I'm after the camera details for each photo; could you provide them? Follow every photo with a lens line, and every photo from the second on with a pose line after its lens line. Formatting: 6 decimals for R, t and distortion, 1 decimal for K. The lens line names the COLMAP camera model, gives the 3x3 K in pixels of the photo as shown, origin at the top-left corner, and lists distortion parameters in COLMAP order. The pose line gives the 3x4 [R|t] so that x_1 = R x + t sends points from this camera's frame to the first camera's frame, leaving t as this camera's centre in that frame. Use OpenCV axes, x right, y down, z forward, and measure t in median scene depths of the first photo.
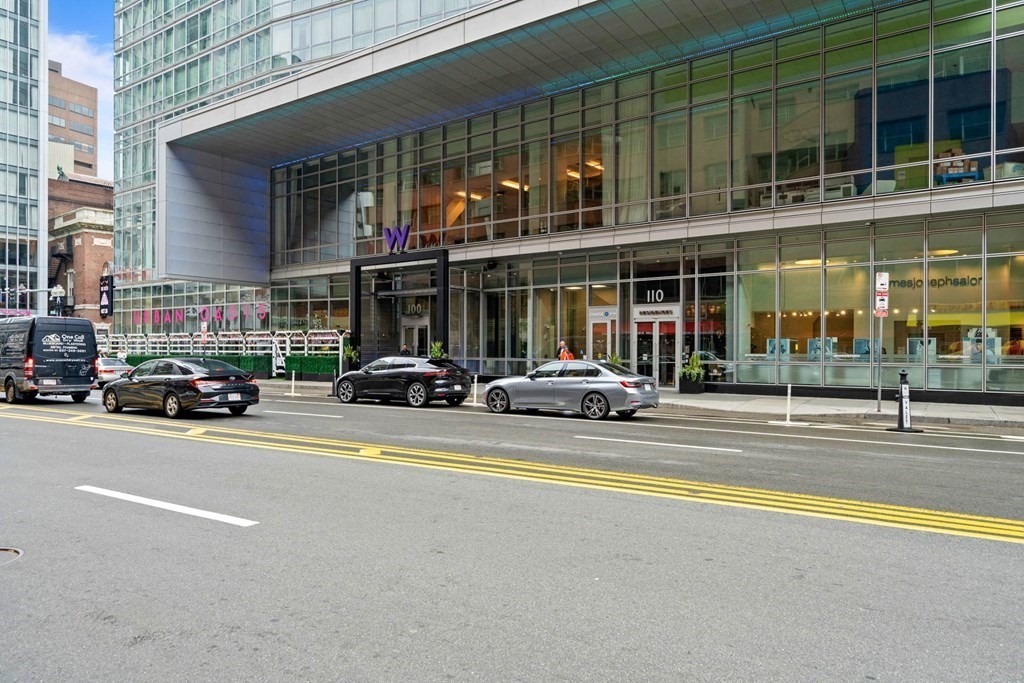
lens RADIAL K [[665.4, 0, 514.5], [0, 665.4, 361.2], [0, 0, 1]] dist [0.005794, 0.000228]
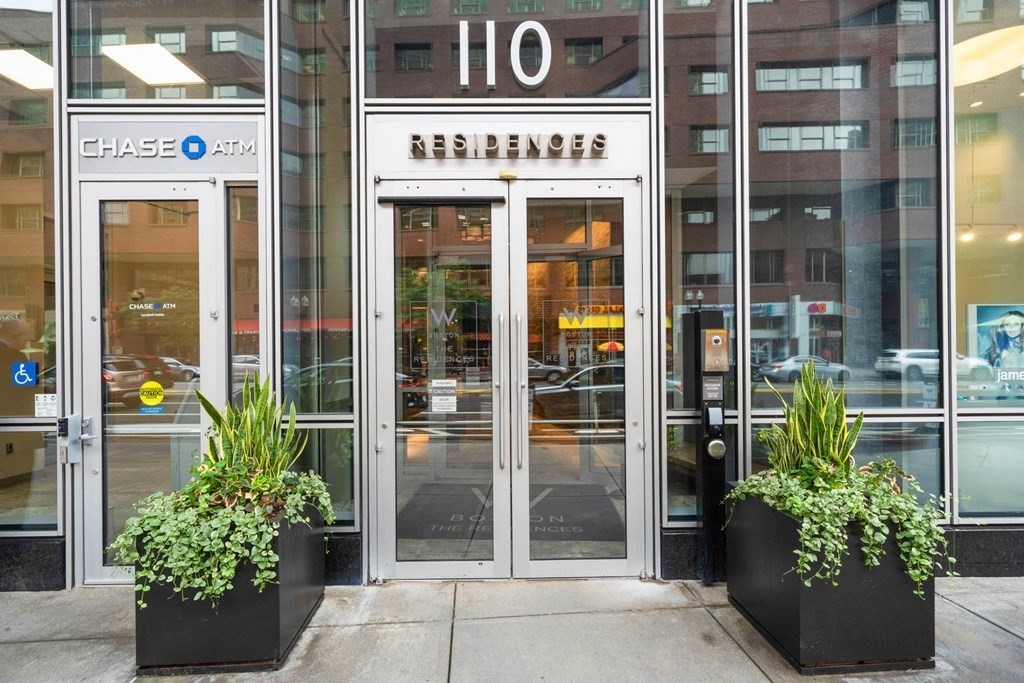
lens RADIAL K [[478.3, 0, 512.0], [0, 478.3, 341.5], [0, 0, 1]] dist [0.004750, -0.000363]
pose [[0.798622, -0.011032, 0.601732, 0.103102], [0.016336, 0.999861, -0.003351, -0.015999], [-0.601611, 0.012506, 0.798691, 0.683225]]
